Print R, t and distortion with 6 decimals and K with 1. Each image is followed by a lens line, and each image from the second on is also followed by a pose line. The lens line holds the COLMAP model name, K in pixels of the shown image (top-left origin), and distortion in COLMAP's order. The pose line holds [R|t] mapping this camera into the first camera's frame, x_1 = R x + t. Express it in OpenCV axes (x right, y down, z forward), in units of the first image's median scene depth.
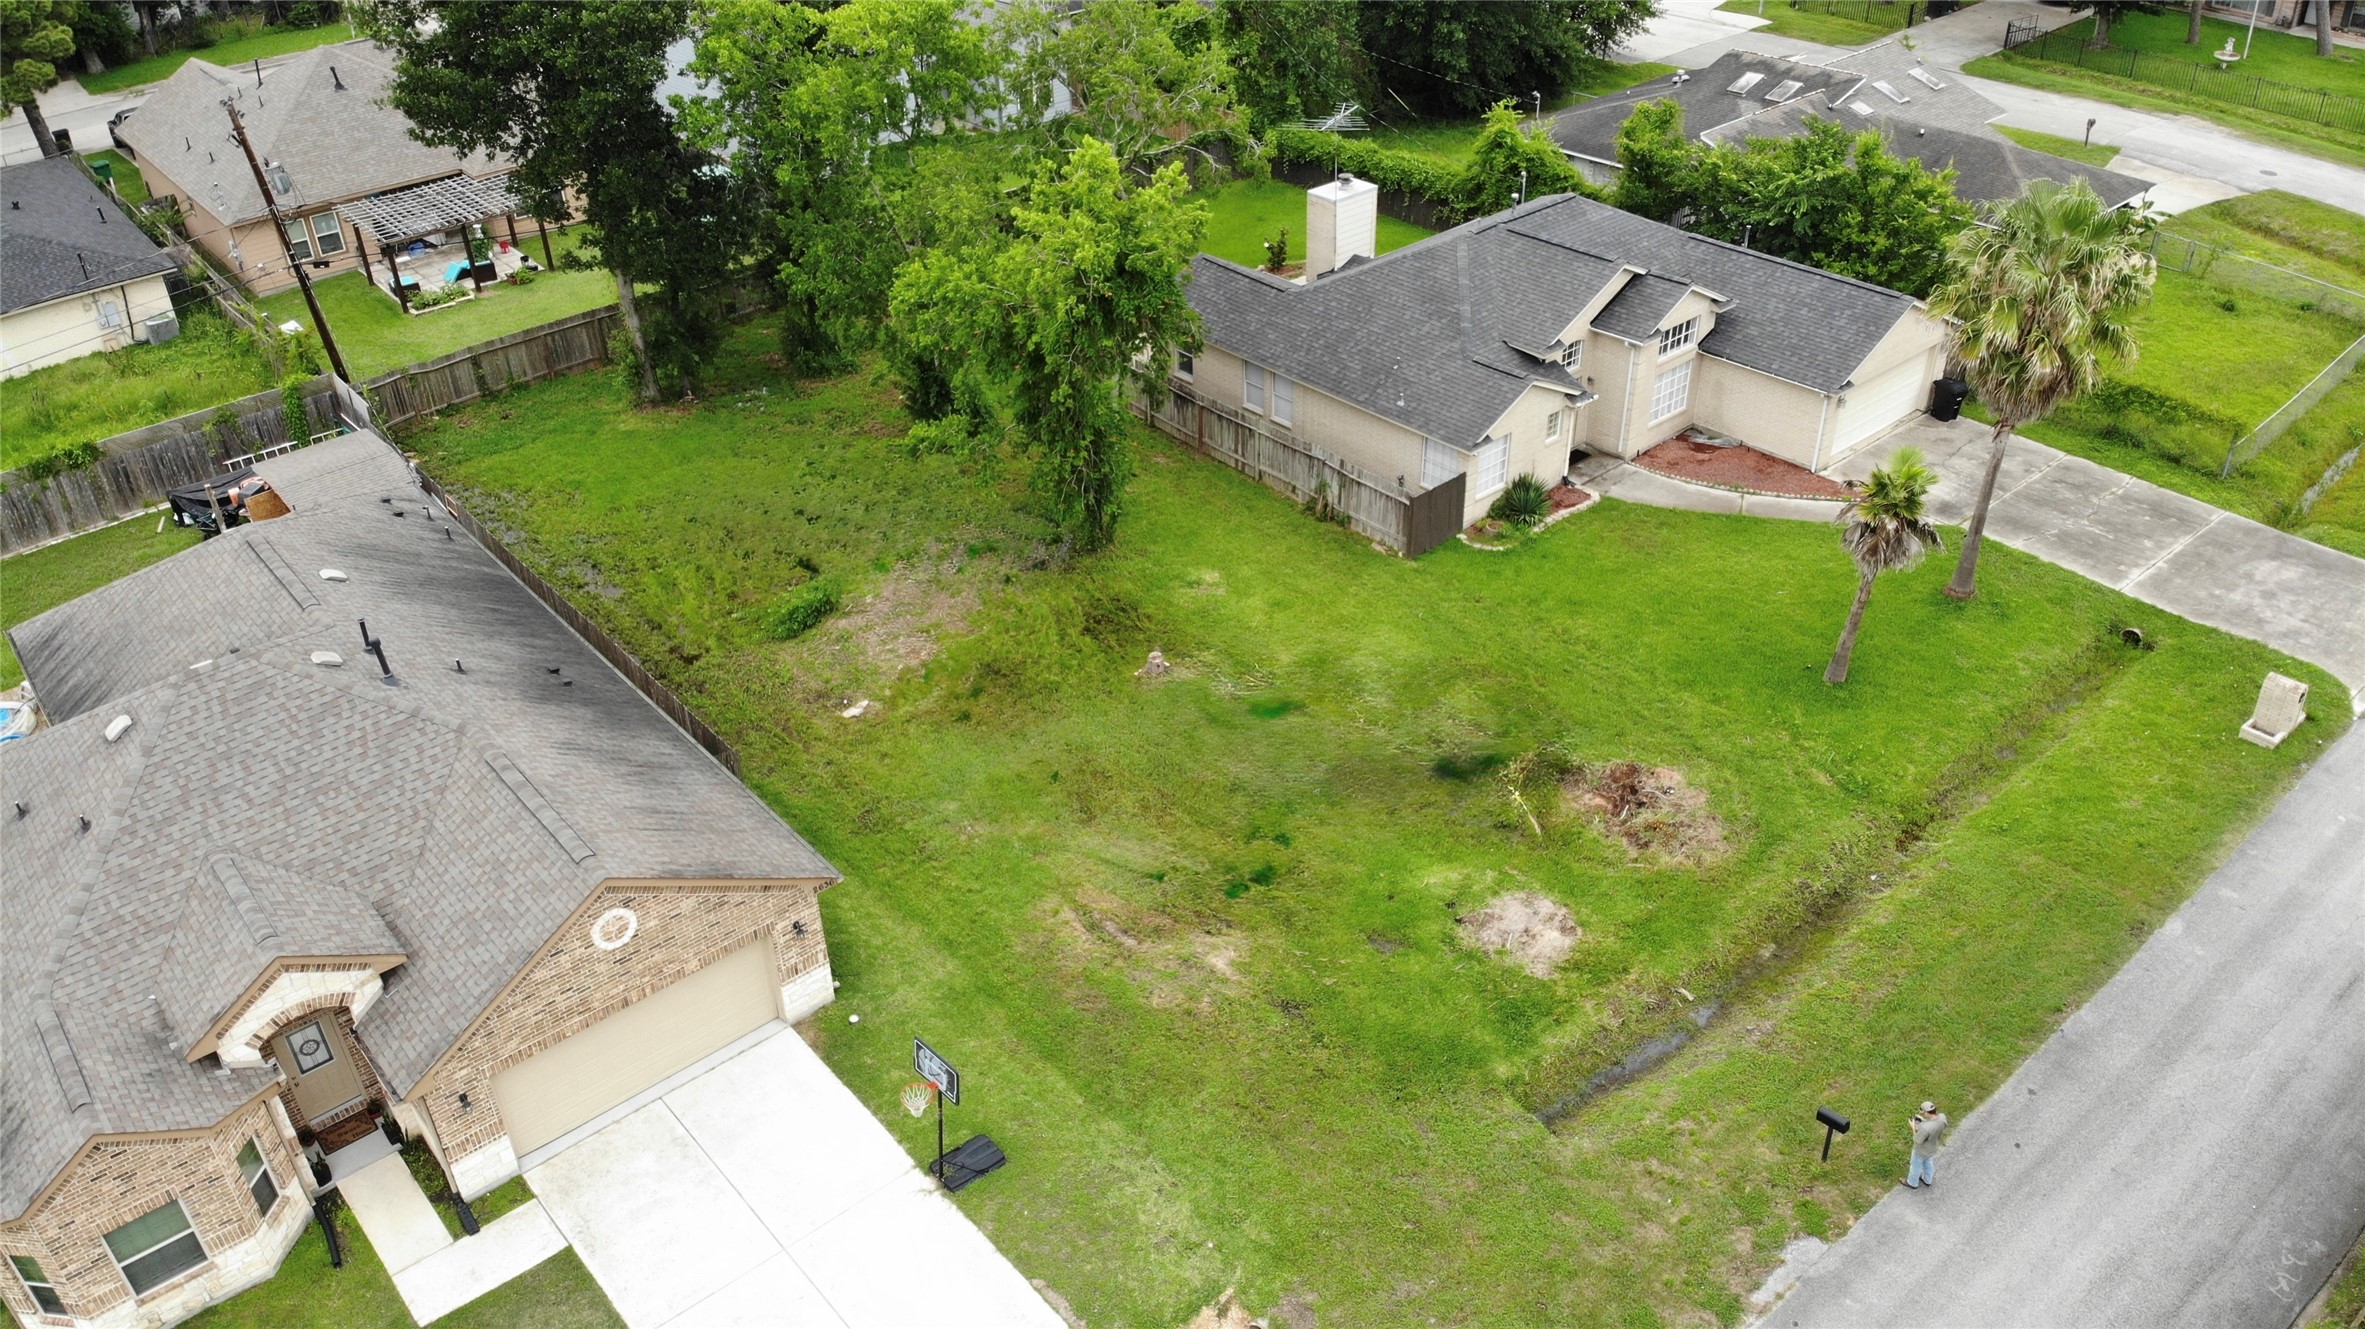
lens RADIAL K [[1728.2, 0, 1171.8], [0, 1728.2, 667.6], [0, 0, 1]] dist [0.081309, -0.199814]
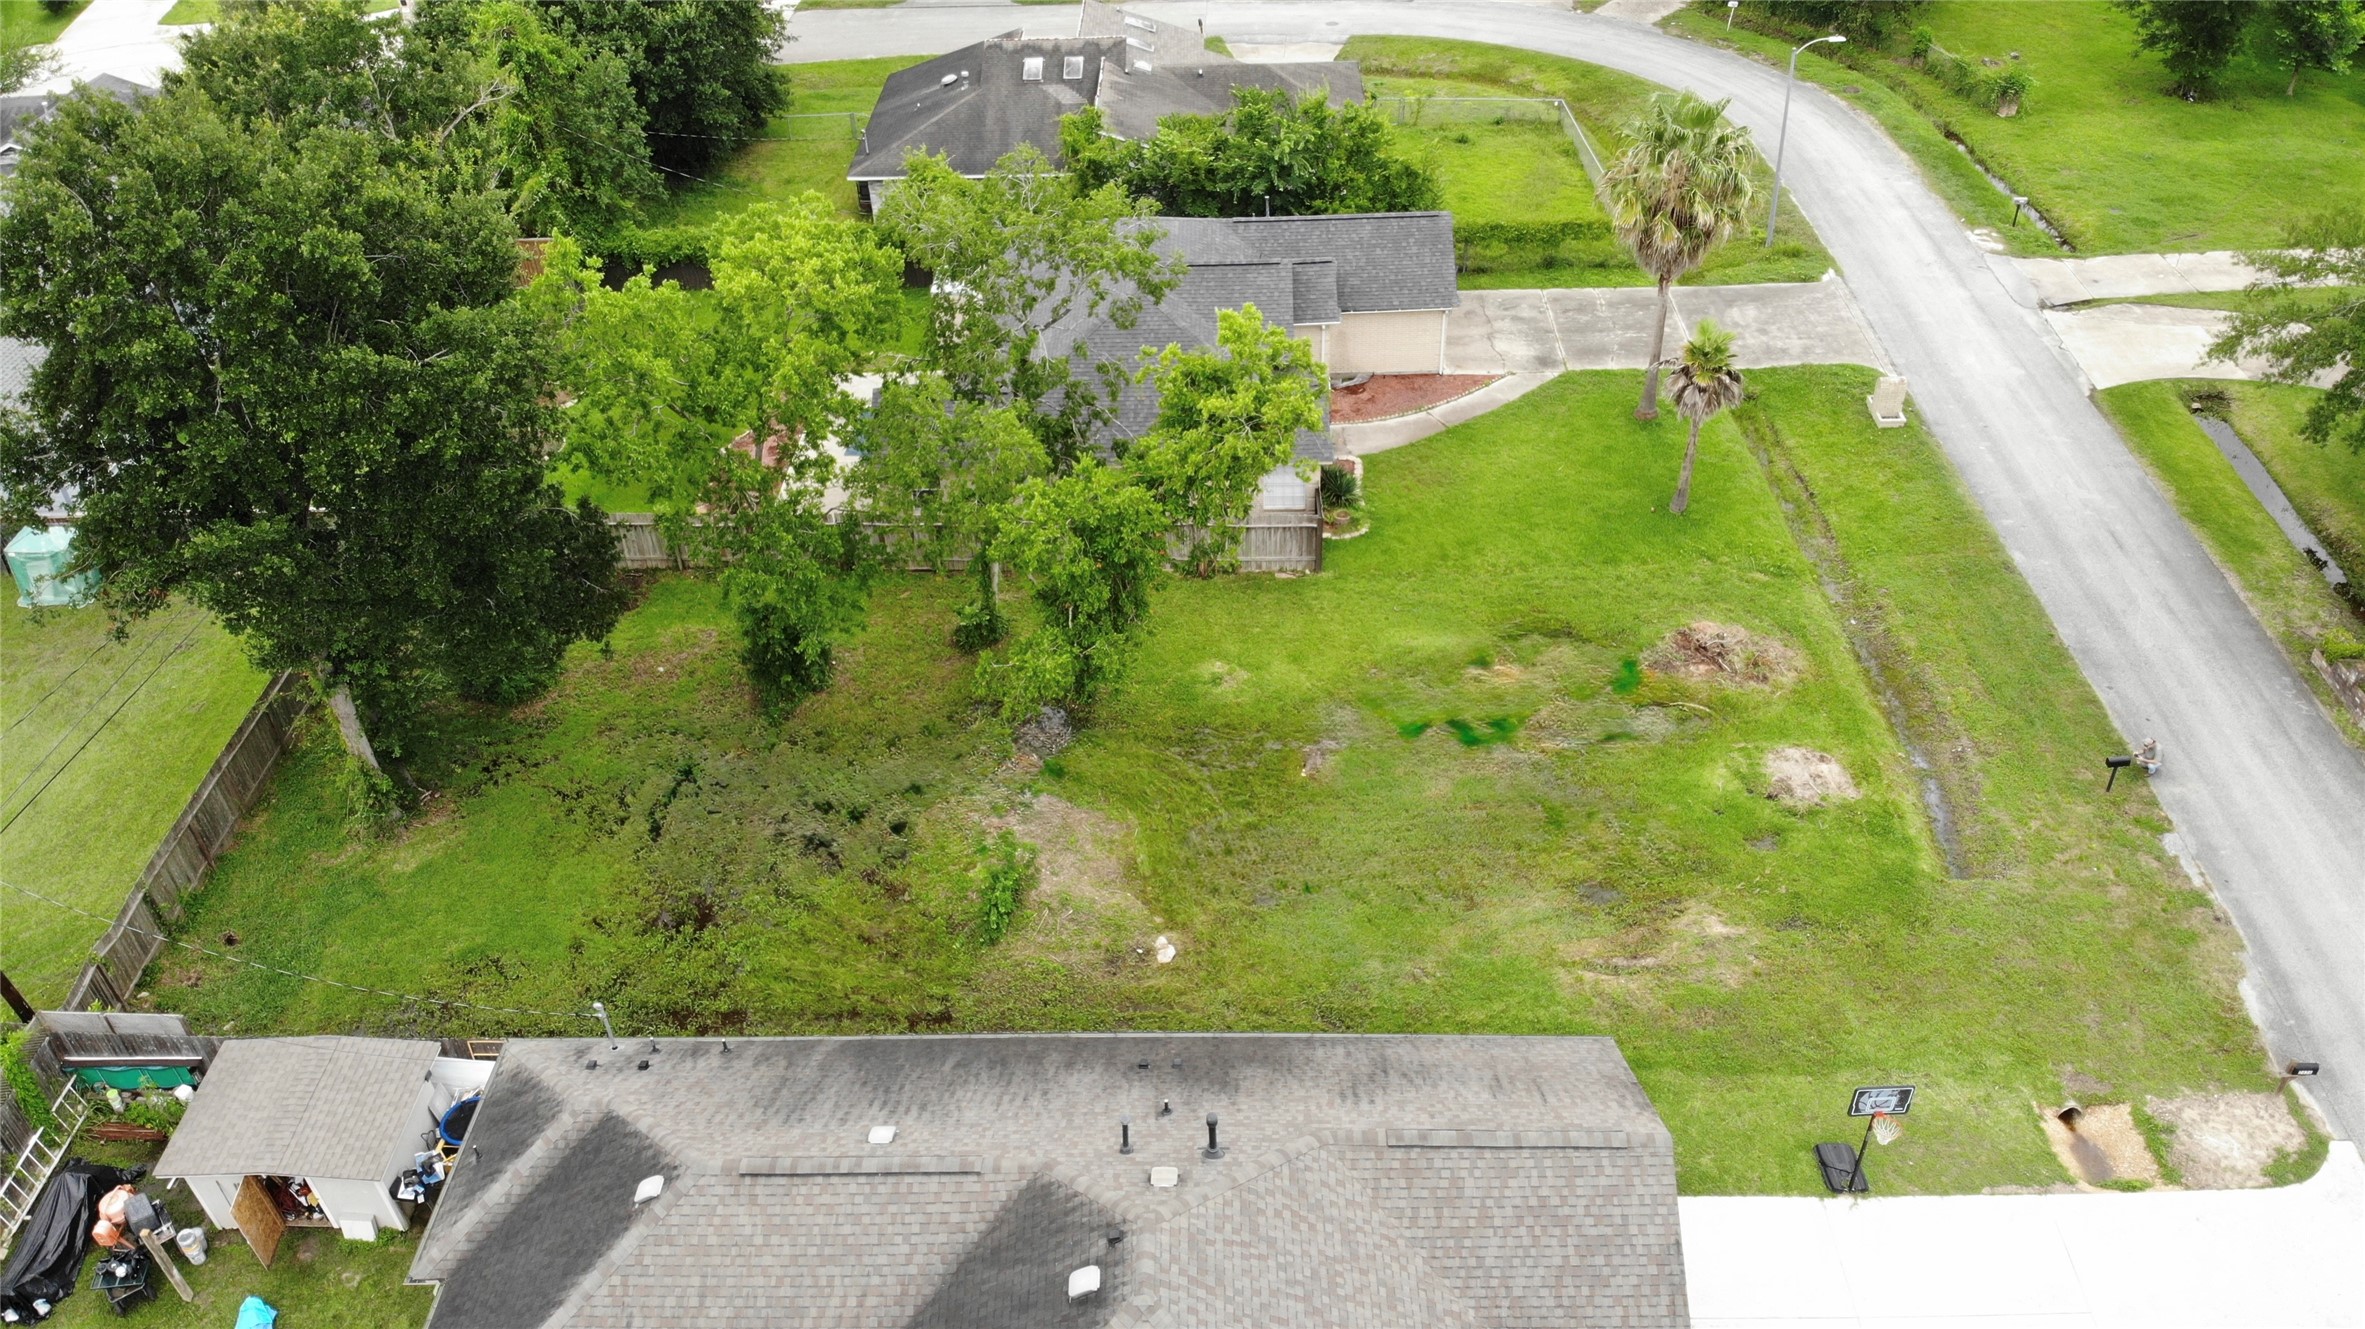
lens RADIAL K [[1670.1, 0, 1167.9], [0, 1670.1, 745.9], [0, 0, 1]] dist [0.073651, -0.176748]
pose [[0.666764, -0.478727, 0.571180, -0.594099], [0.425537, 0.873743, 0.235567, -0.263381], [-0.611837, 0.085991, 0.786296, 0.248981]]
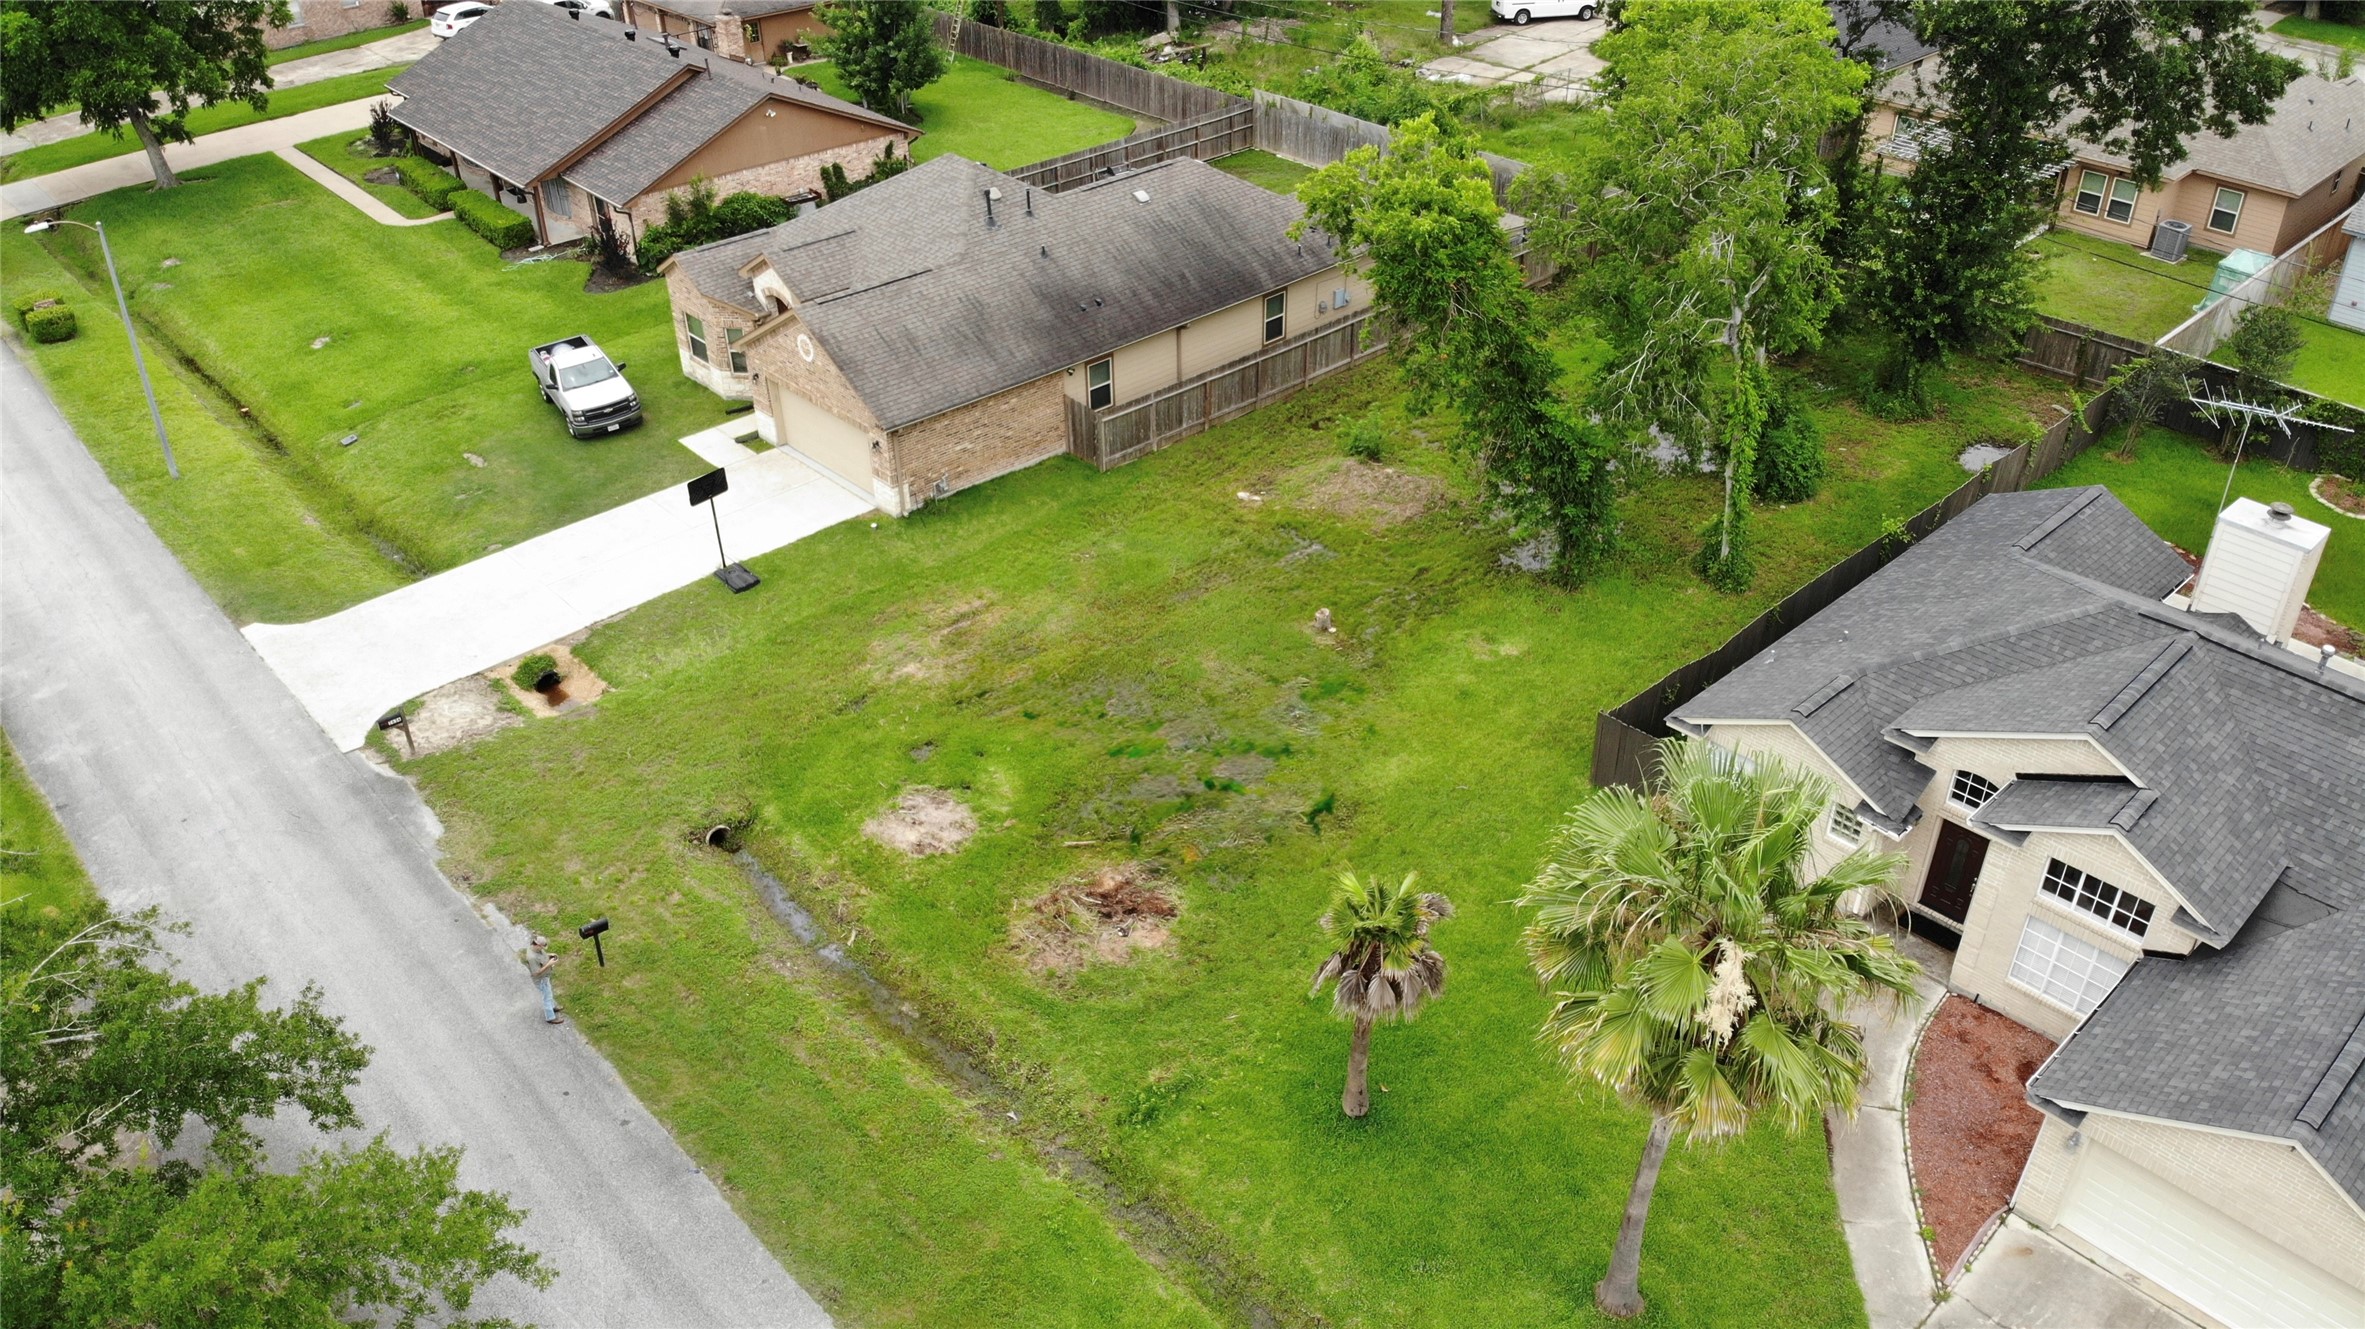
lens RADIAL K [[1712.6, 0, 1169.6], [0, 1712.6, 673.1], [0, 0, 1]] dist [0.133413, -0.290859]
pose [[0.037386, 0.577938, -0.815224, 0.786543], [-0.540906, 0.697656, 0.469784, -0.384608], [0.840252, 0.423396, 0.338692, 0.549628]]
